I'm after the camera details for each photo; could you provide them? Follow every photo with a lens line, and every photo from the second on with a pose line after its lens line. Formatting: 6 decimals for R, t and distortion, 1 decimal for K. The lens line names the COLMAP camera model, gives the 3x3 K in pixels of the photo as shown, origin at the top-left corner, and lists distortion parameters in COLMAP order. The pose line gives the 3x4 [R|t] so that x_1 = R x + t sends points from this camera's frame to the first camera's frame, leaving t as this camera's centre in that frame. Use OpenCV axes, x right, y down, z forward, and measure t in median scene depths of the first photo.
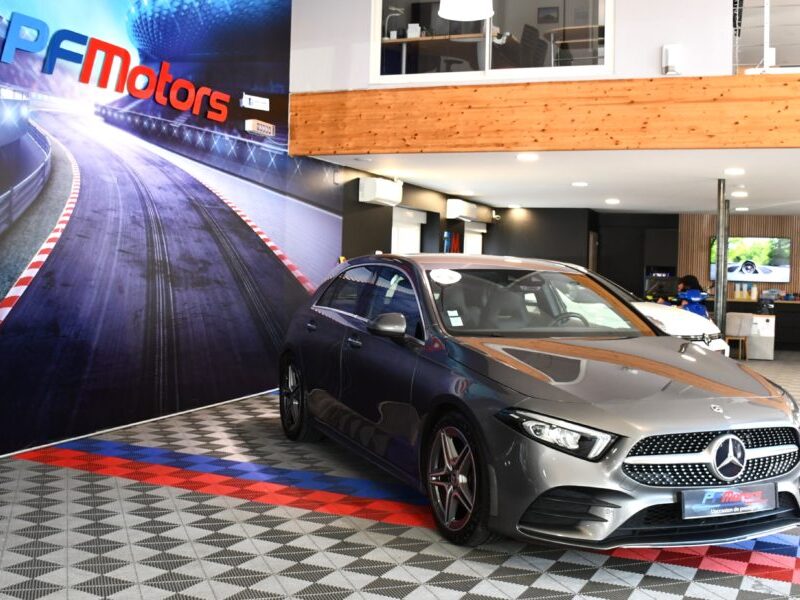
lens RADIAL K [[937.5, 0, 333.5], [0, 937.5, 286.1], [0, 0, 1]] dist [-0.105892, 0.000000]
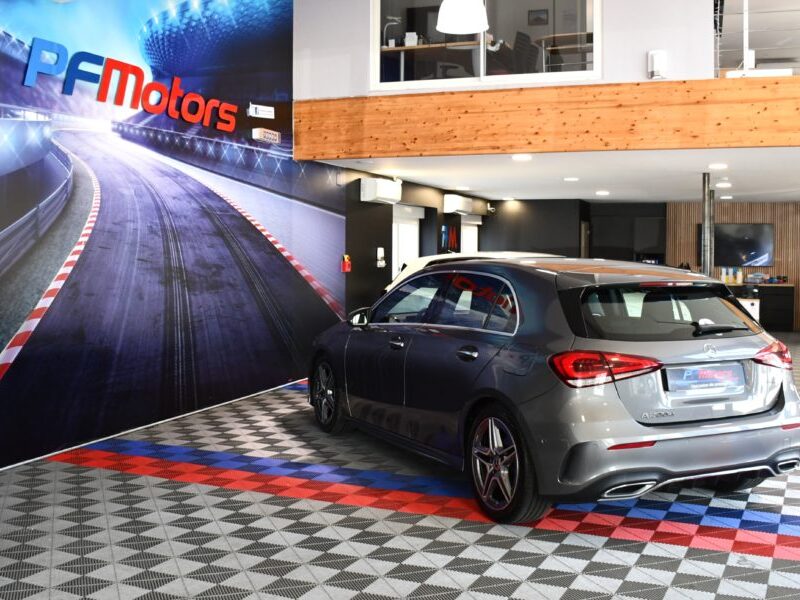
lens RADIAL K [[920.2, 0, 354.5], [0, 920.2, 290.1], [0, 0, 1]] dist [-0.101190, 0.000000]
pose [[0.999378, -0.024295, 0.025545, -0.013050], [0.023826, 0.999545, 0.018511, -0.016541], [-0.025983, -0.017891, 0.999502, -0.038423]]
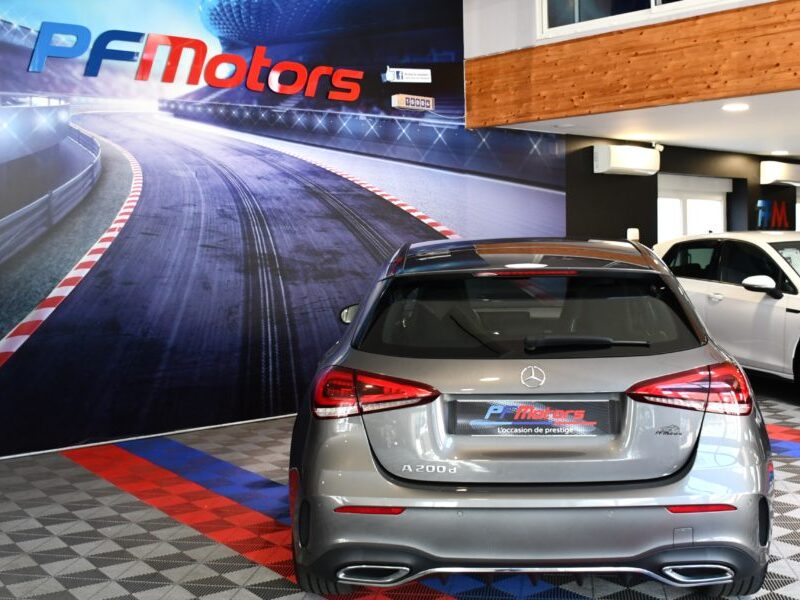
lens RADIAL K [[977.0, 0, 373.4], [0, 977.0, 265.4], [0, 0, 1]] dist [-0.114267, 0.000000]
pose [[0.899164, -0.025747, -0.436854, 0.370912], [0.025558, 0.999653, -0.006312, -0.006527], [0.436866, -0.005490, 0.899510, 0.157145]]
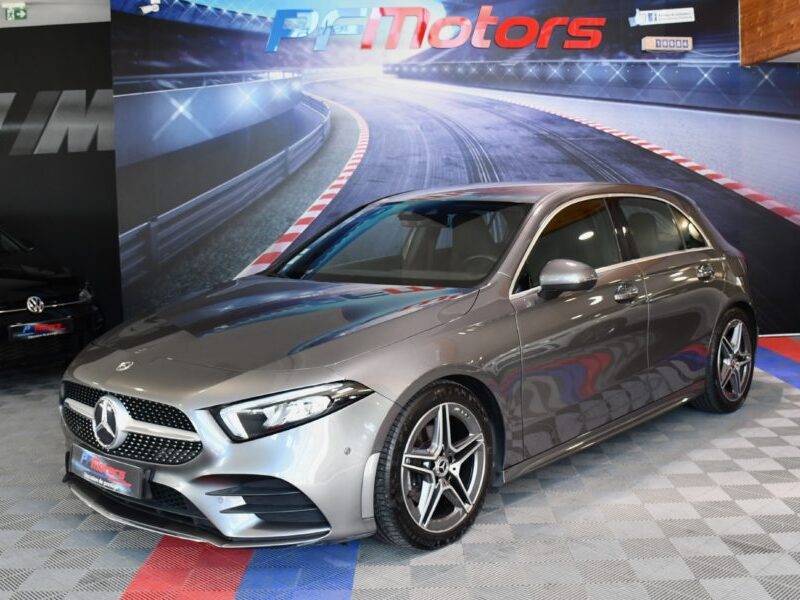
lens RADIAL K [[882.9, 0, 407.9], [0, 882.9, 291.7], [0, 0, 1]] dist [-0.105208, 0.000000]
pose [[0.488499, 0.053662, -0.870913, 0.669642], [0.015461, 0.997418, 0.070128, 0.007503], [0.872427, -0.047723, 0.486409, 0.455145]]
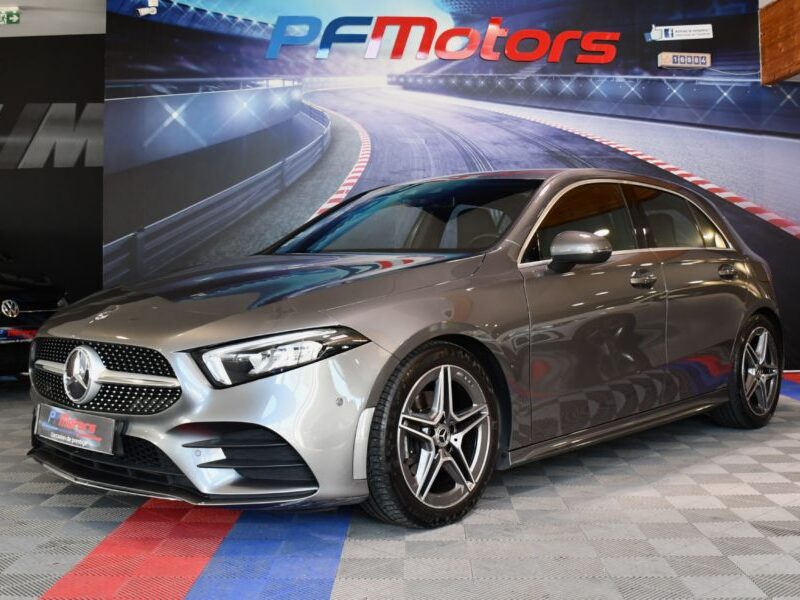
lens RADIAL K [[937.5, 0, 401.1], [0, 937.5, 269.7], [0, 0, 1]] dist [-0.105892, 0.000000]
pose [[0.480944, -0.026155, -0.876361, 0.665982], [-0.005758, 0.999439, -0.032988, 0.065681], [0.876732, 0.020911, 0.480524, 0.456844]]
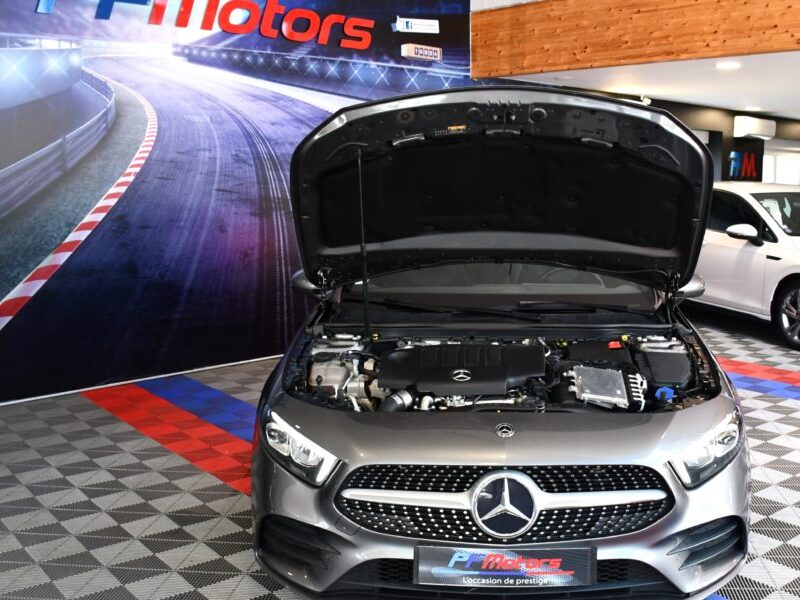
lens RADIAL K [[865.2, 0, 445.8], [0, 865.2, 301.9], [0, 0, 1]] dist [-0.094831, 0.000000]
pose [[0.933976, 0.027896, -0.356246, 0.325705], [0.013346, 0.993529, 0.112789, -0.019340], [0.357087, -0.110097, 0.927560, 0.214857]]
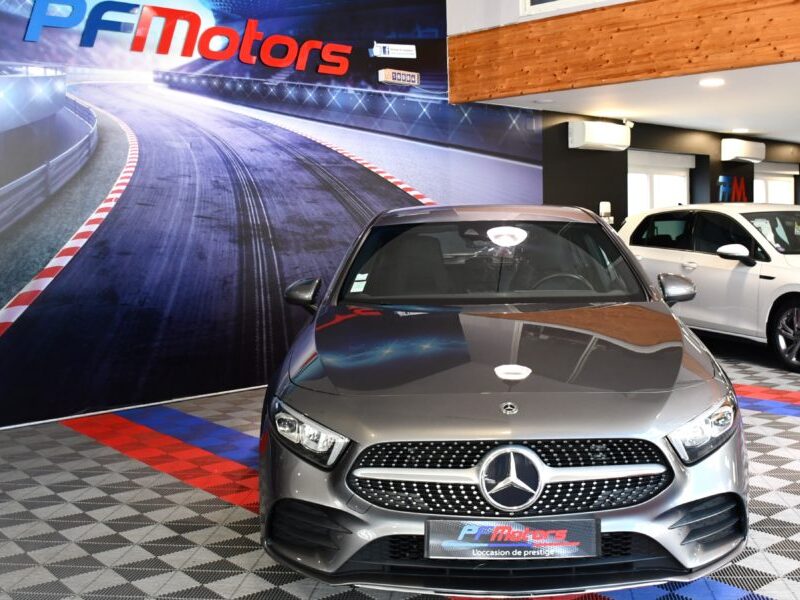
lens RADIAL K [[937.5, 0, 390.4], [0, 937.5, 267.9], [0, 0, 1]] dist [-0.105892, 0.000000]
pose [[0.924012, -0.021029, -0.381785, 0.331018], [0.031004, 0.999319, 0.019993, 0.002894], [0.381104, -0.030311, 0.924035, 0.158584]]
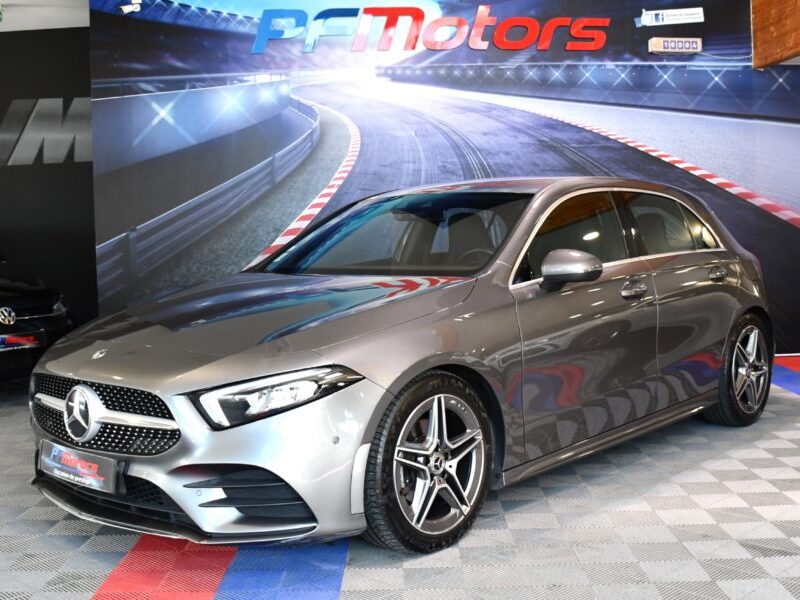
lens RADIAL K [[937.5, 0, 392.8], [0, 937.5, 296.2], [0, 0, 1]] dist [-0.105892, 0.000000]
pose [[0.479690, 0.021703, -0.877170, 0.670071], [0.015549, 0.999327, 0.033228, 0.033820], [0.877300, -0.029578, 0.479030, 0.455213]]
